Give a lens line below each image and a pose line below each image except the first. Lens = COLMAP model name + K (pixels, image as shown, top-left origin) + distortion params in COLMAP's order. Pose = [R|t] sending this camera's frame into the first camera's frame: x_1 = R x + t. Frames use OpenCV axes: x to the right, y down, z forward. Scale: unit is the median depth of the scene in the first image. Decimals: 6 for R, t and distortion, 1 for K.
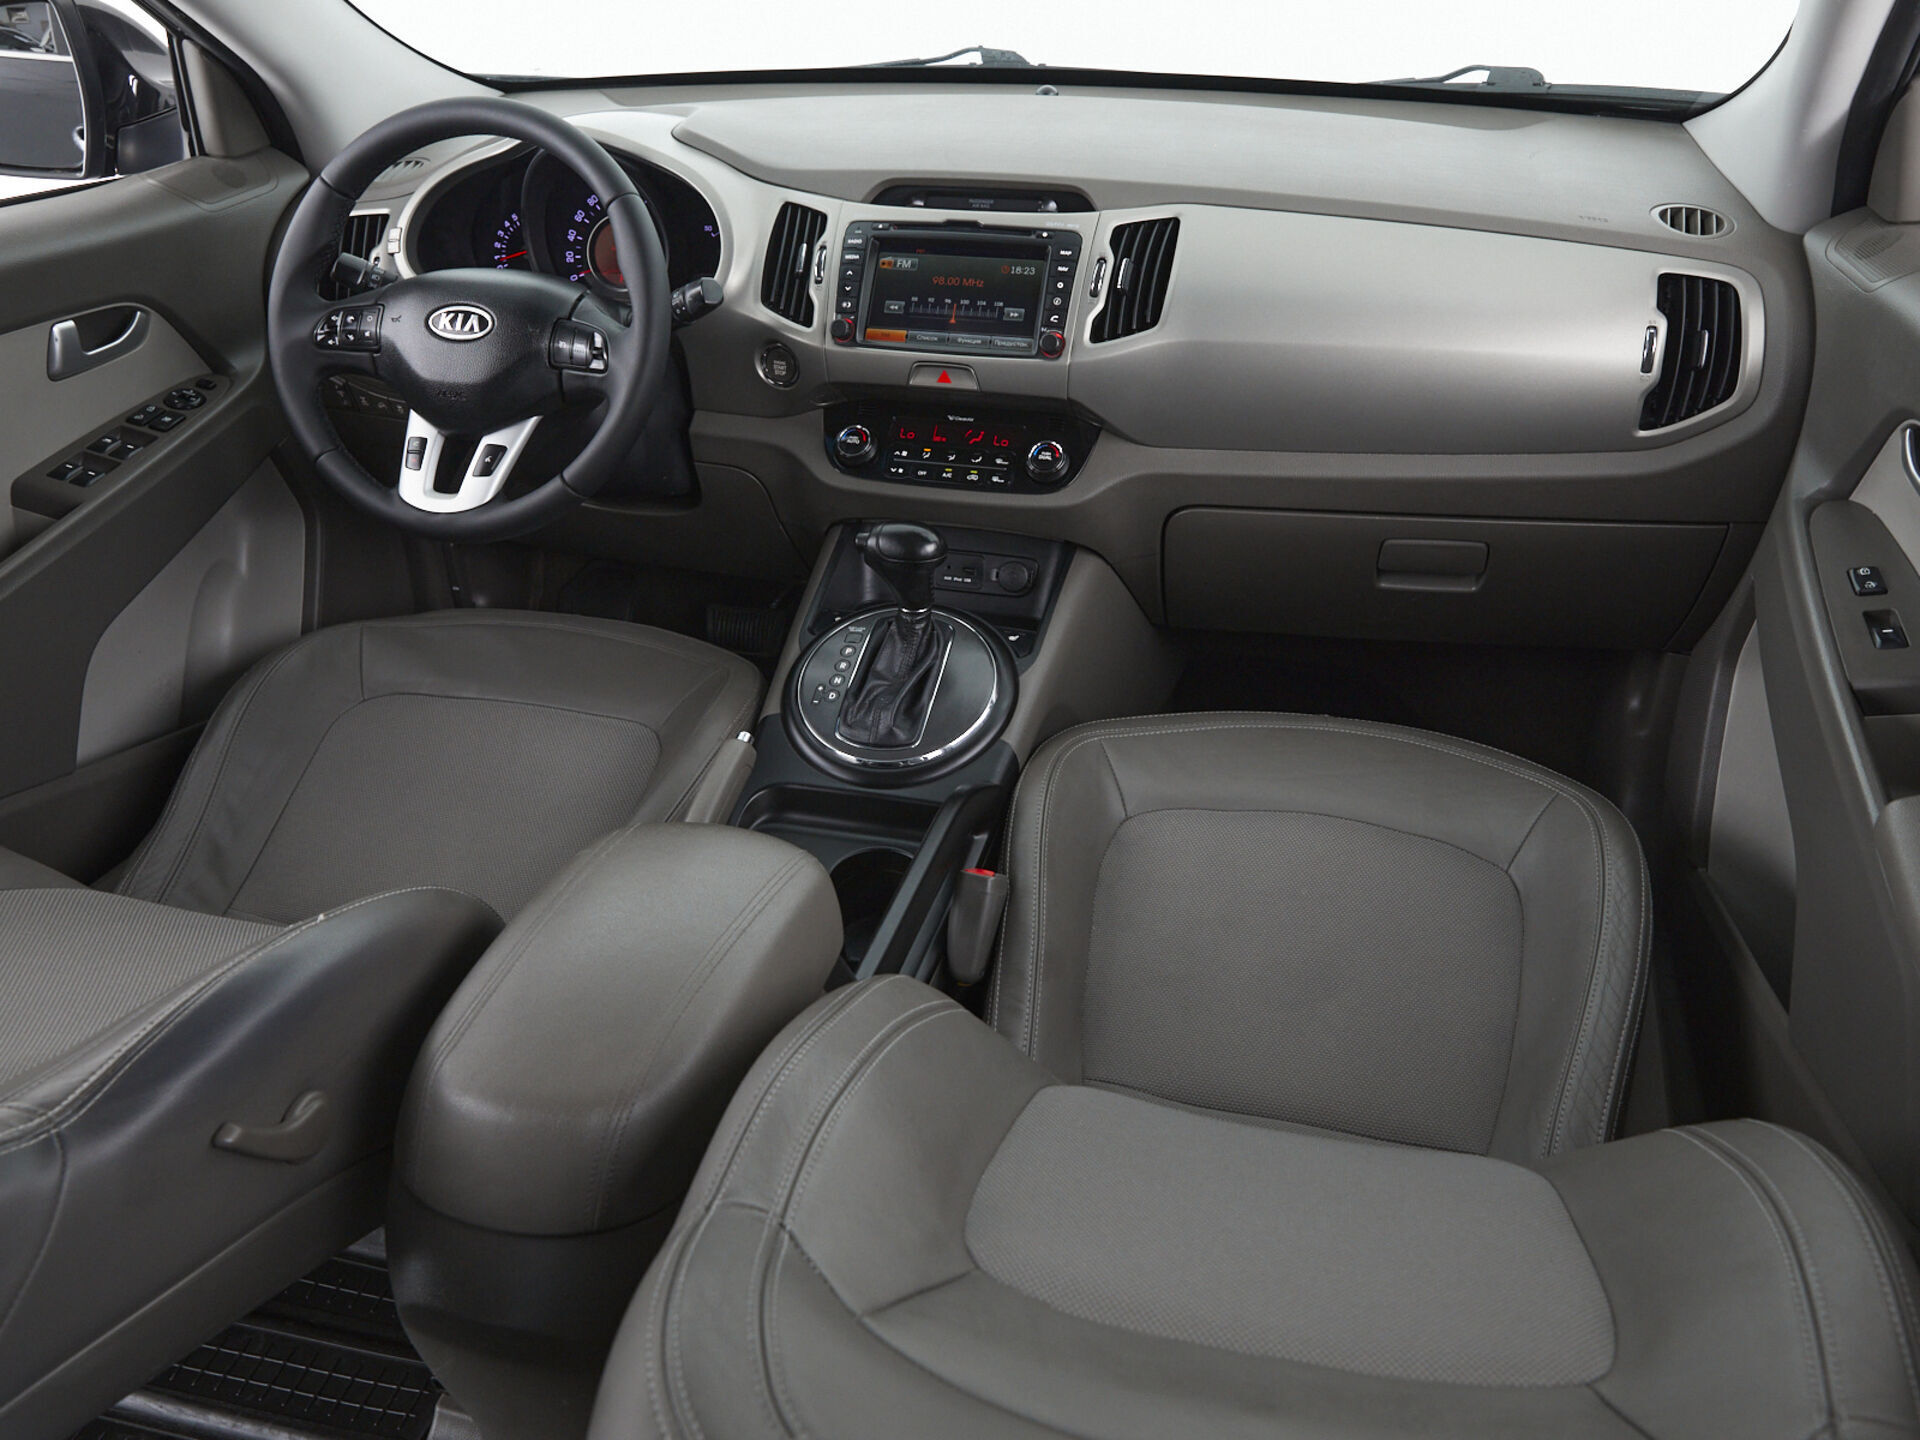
lens RADIAL K [[1516.5, 0, 960.0], [0, 1516.5, 720.0], [0, 0, 1]] dist [-0.008697, 0.007130]
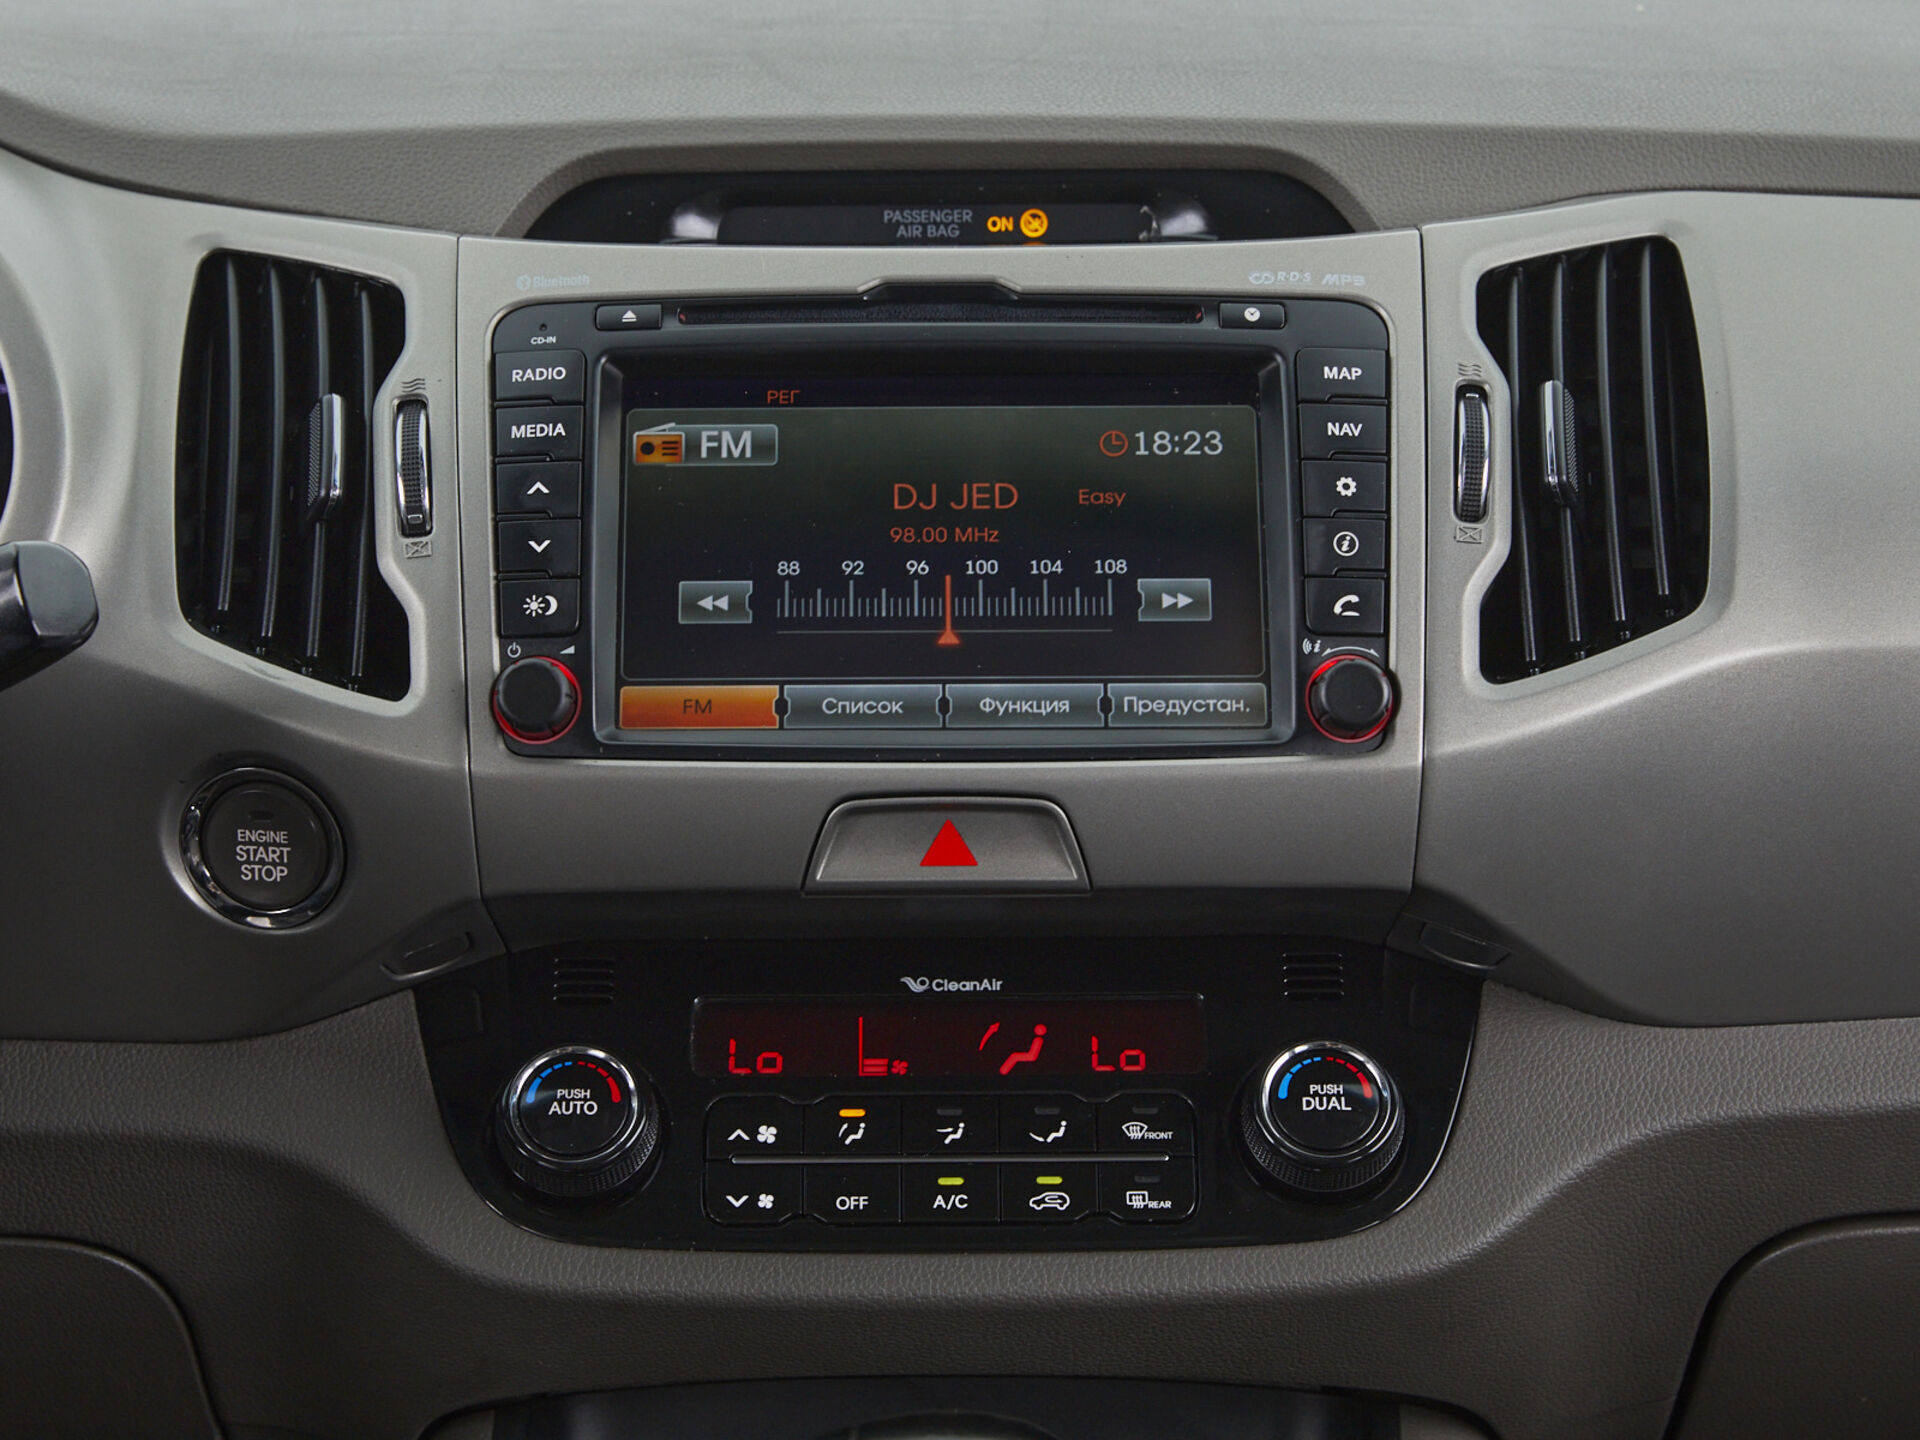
lens RADIAL K [[4175.7, 0, 960.0], [0, 4175.7, 720.0], [0, 0, 1]] dist [-0.044913, -0.176120]
pose [[0.962581, -0.074149, 0.260654, -0.195548], [0.128720, 0.971512, -0.198985, -0.100819], [-0.238474, 0.225091, 0.944703, 0.301027]]
